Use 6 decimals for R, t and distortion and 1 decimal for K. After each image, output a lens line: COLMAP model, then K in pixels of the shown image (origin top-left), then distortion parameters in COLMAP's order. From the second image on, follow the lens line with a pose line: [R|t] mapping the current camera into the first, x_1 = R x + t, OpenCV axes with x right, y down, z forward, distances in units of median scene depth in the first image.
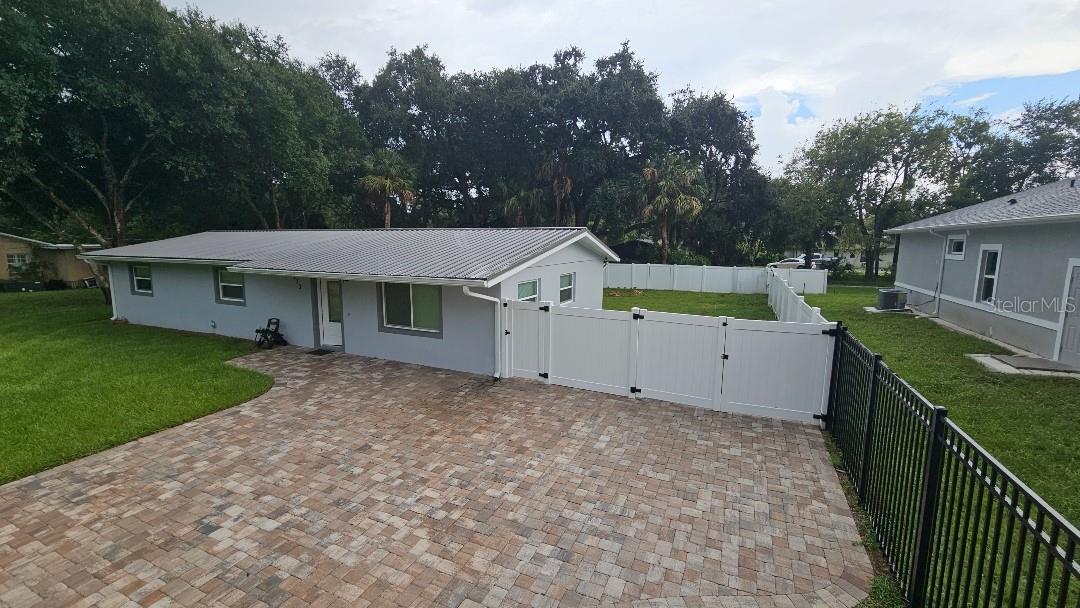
lens RADIAL K [[442.7, 0, 540.0], [0, 442.7, 304.0], [0, 0, 1]] dist [0.000489, -0.000622]
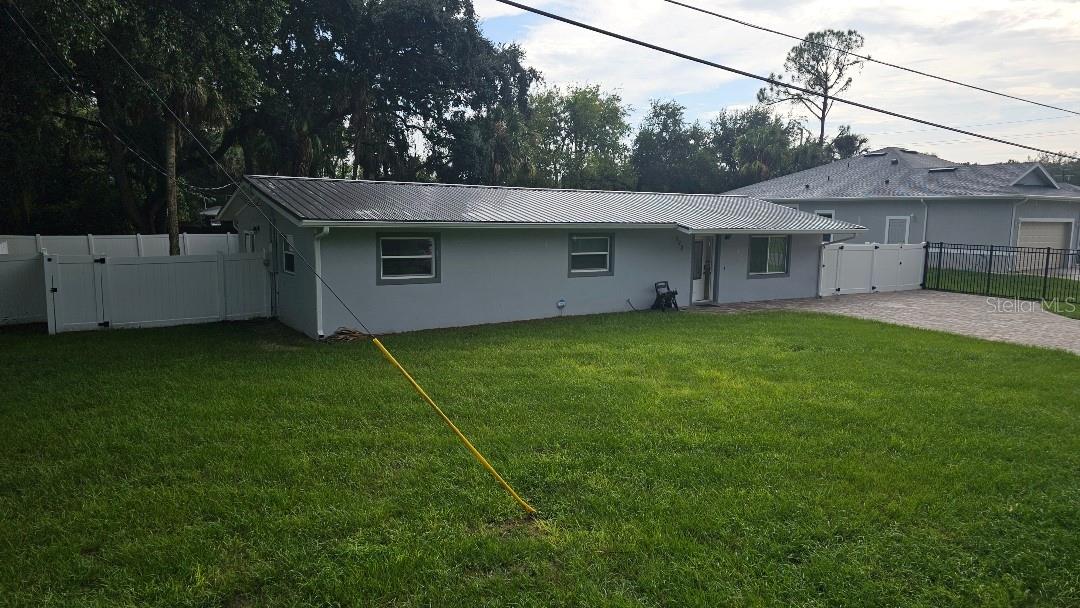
lens RADIAL K [[723.5, 0, 534.7], [0, 723.5, 303.6], [0, 0, 1]] dist [0.074984, -0.067014]
pose [[0.534694, -0.100680, 0.839026, -0.915978], [0.105895, 0.993034, 0.051676, -0.013921], [-0.838384, 0.061218, 0.541631, 0.159079]]
